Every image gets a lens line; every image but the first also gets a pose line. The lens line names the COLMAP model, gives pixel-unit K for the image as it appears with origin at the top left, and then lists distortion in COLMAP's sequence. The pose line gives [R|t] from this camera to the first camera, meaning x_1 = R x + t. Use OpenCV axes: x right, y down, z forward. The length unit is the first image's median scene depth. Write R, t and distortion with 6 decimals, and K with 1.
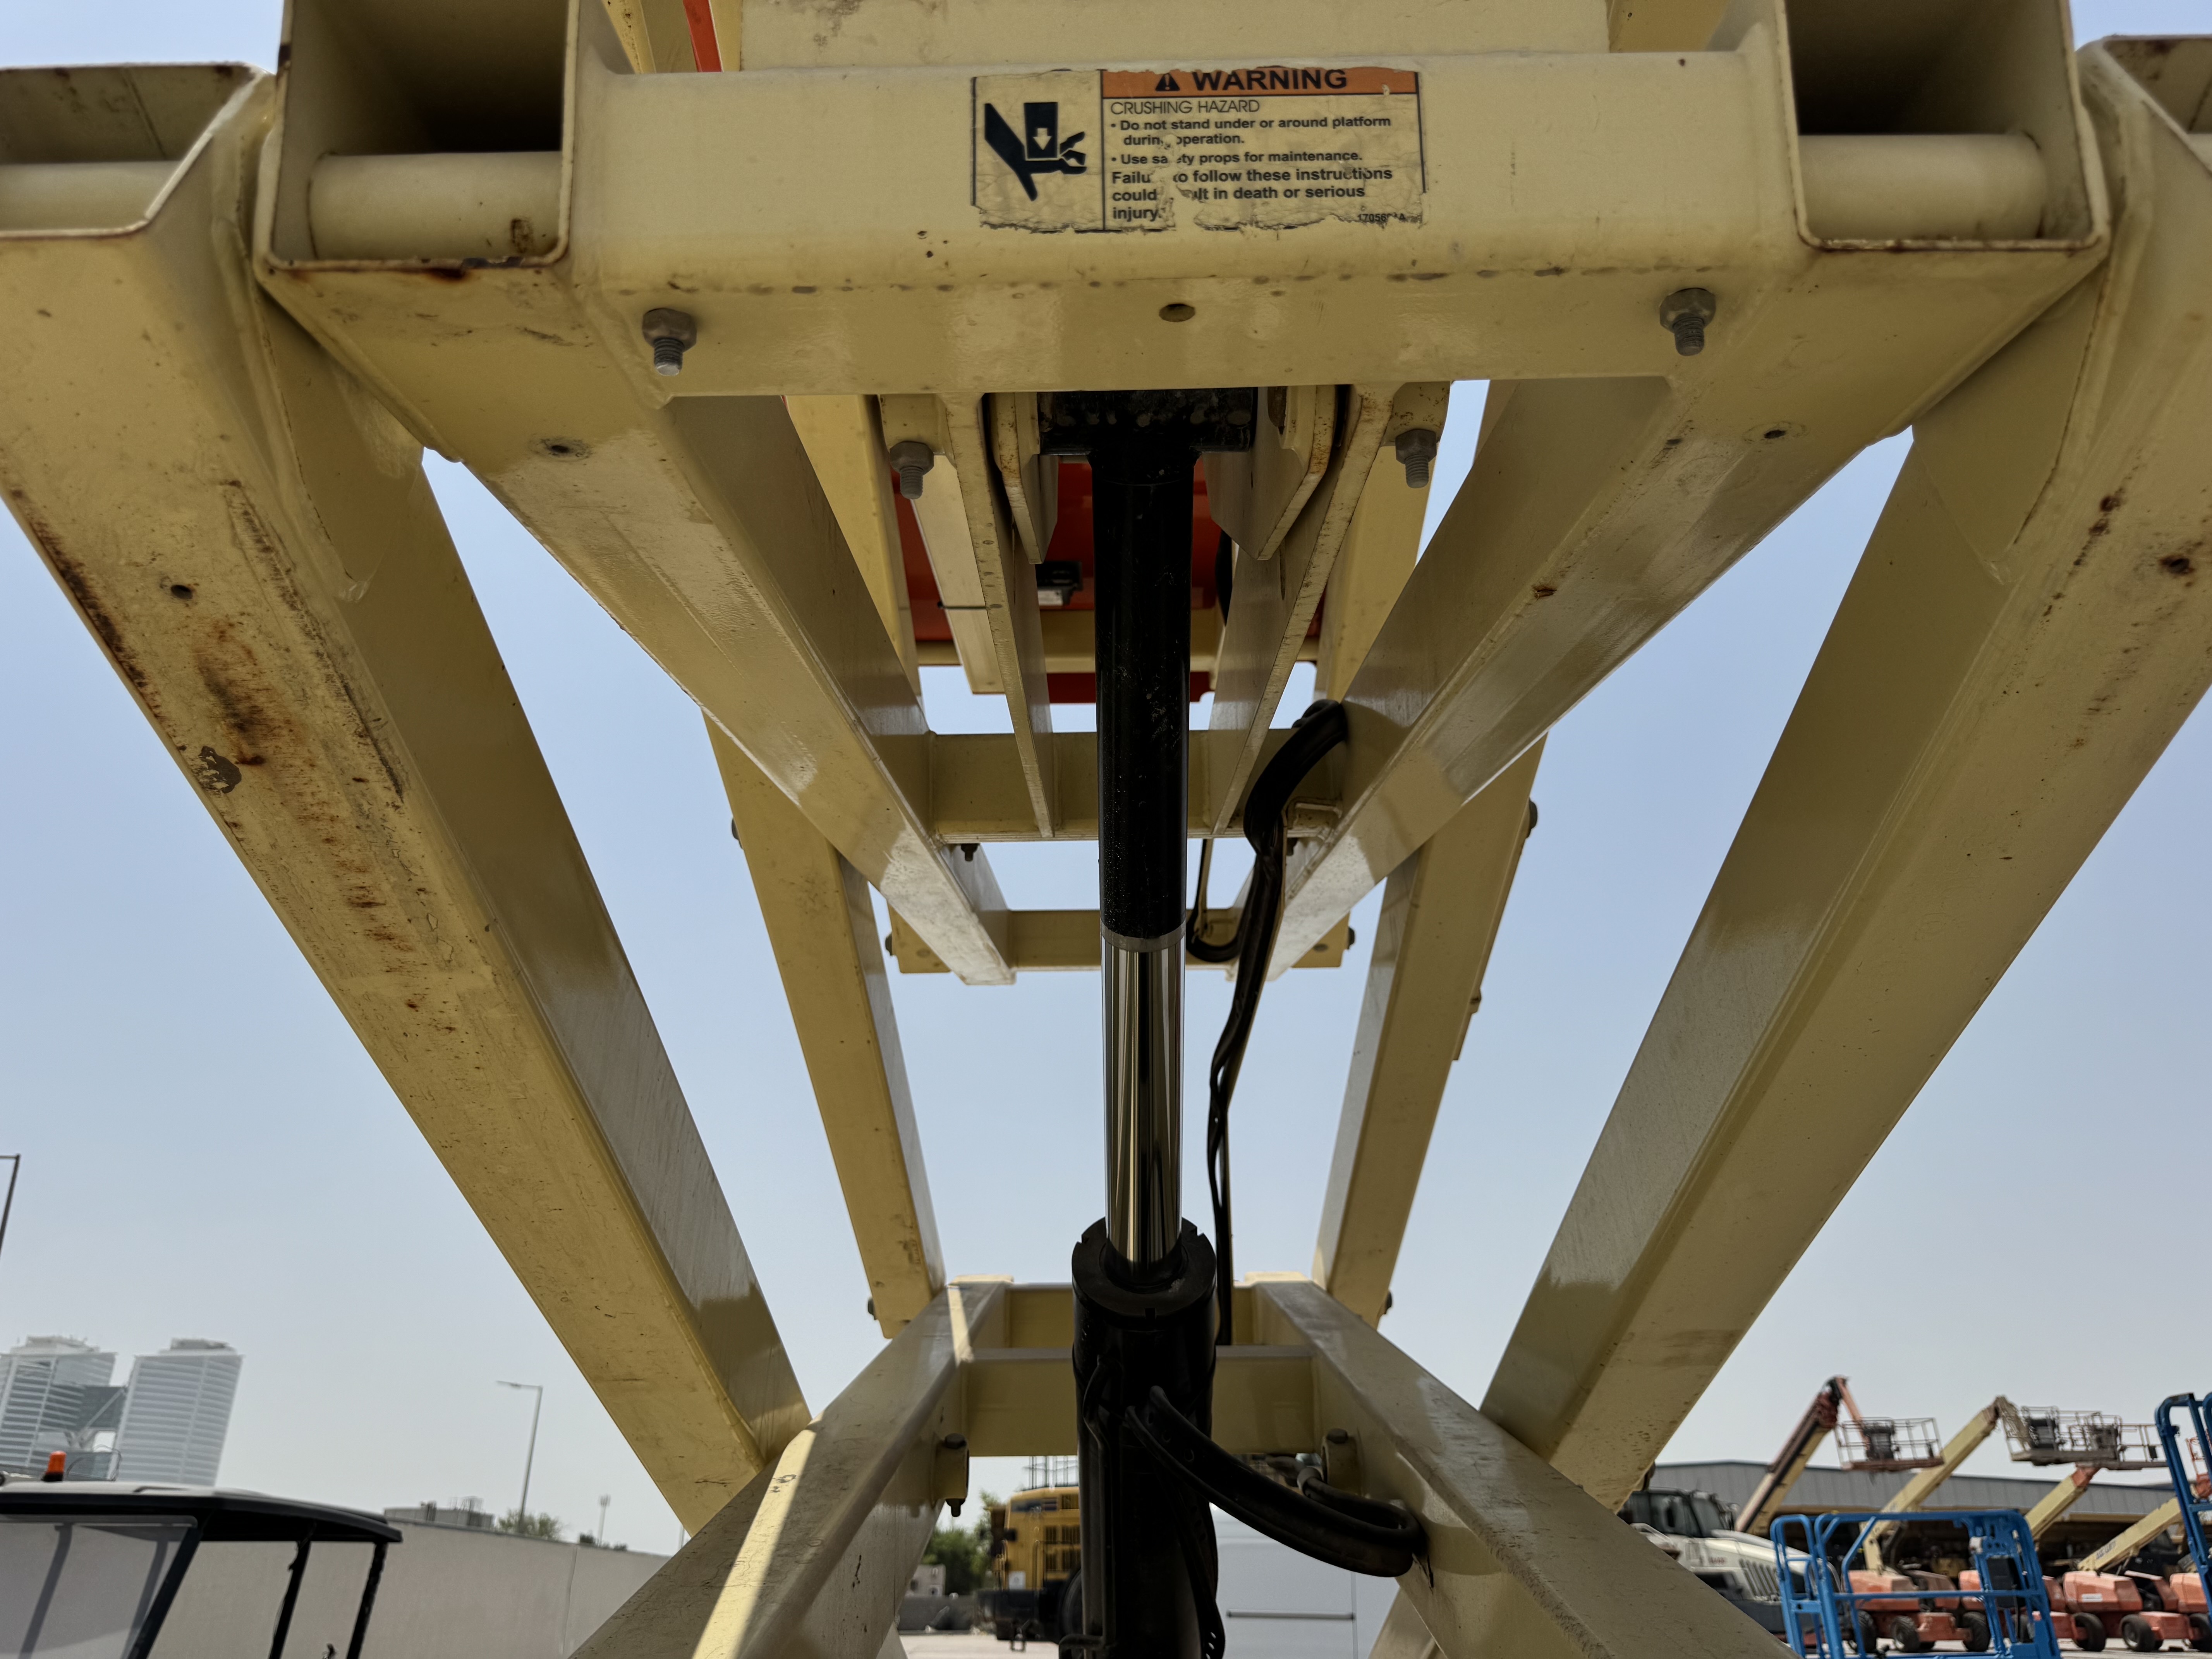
lens RADIAL K [[1562.8, 0, 1099.0], [0, 1562.8, 828.2], [0, 0, 1]] dist [-0.023778, -0.002891]
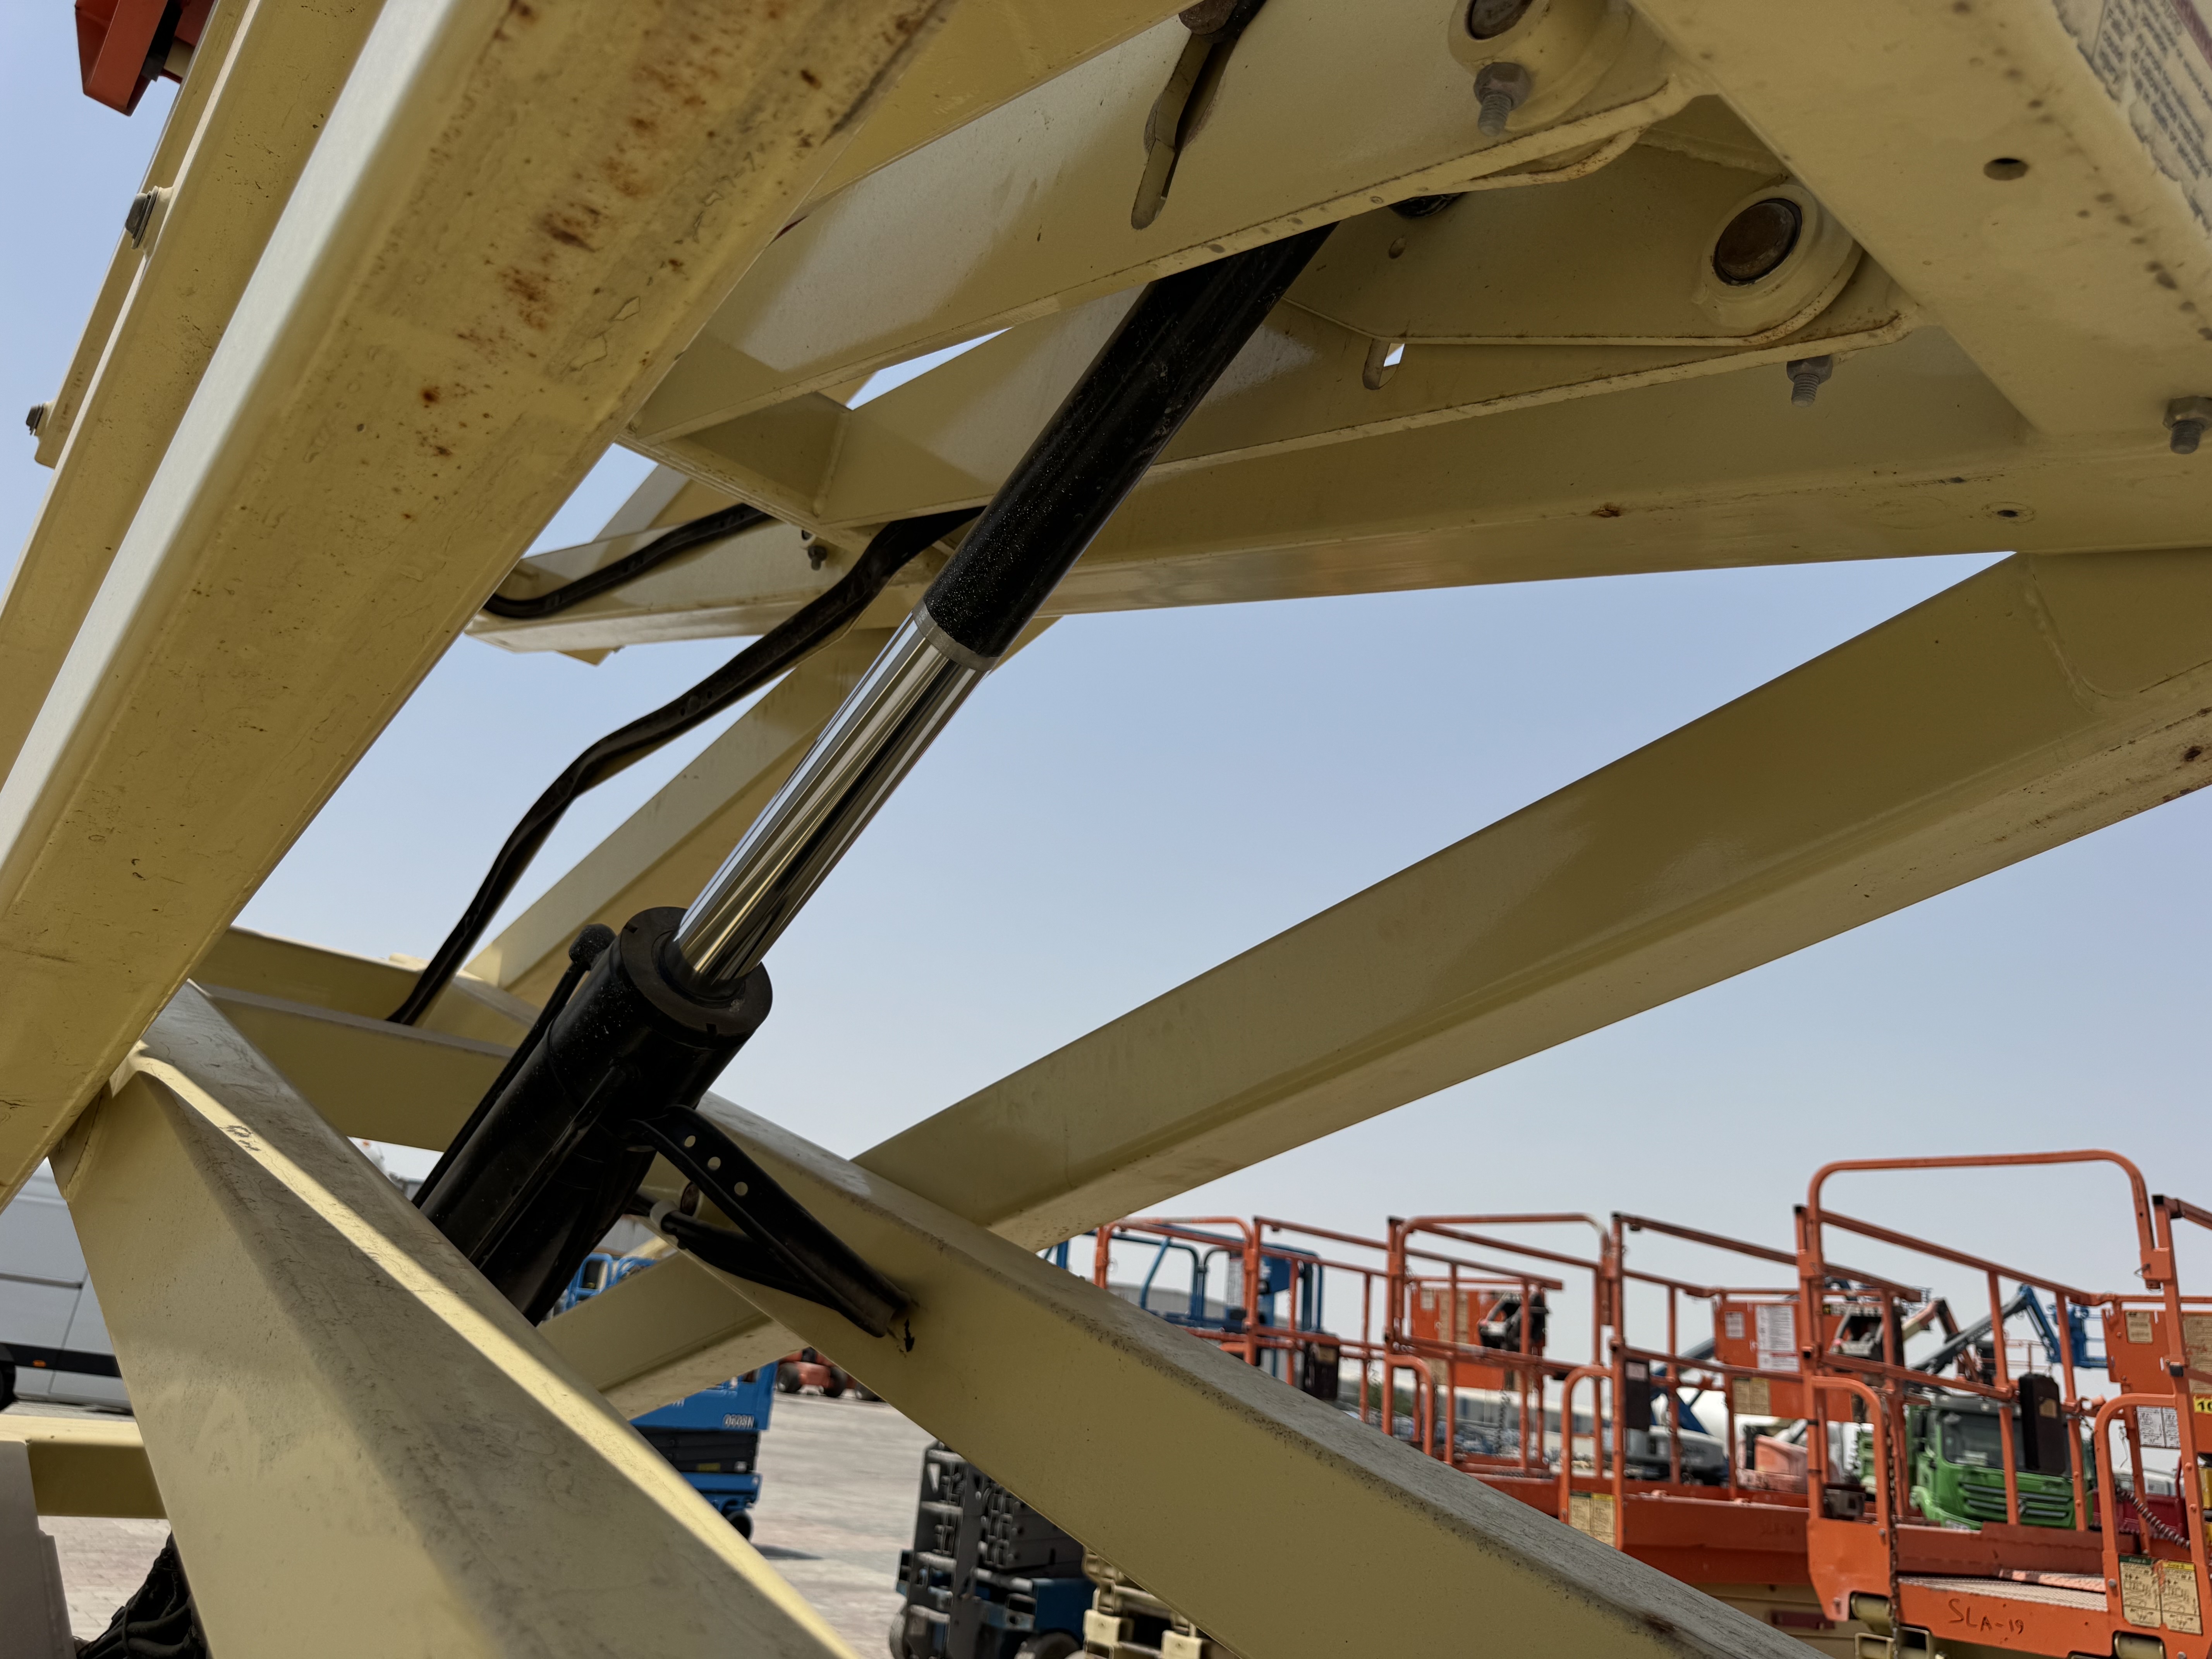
lens RADIAL K [[1562.8, 0, 1105.5], [0, 1562.8, 829.6], [0, 0, 1]] dist [-0.023778, -0.002891]
pose [[0.741968, 0.288403, 0.605233, -0.358437], [-0.381210, 0.924095, 0.026988, 0.097568], [-0.551509, -0.250745, 0.795591, 0.206932]]
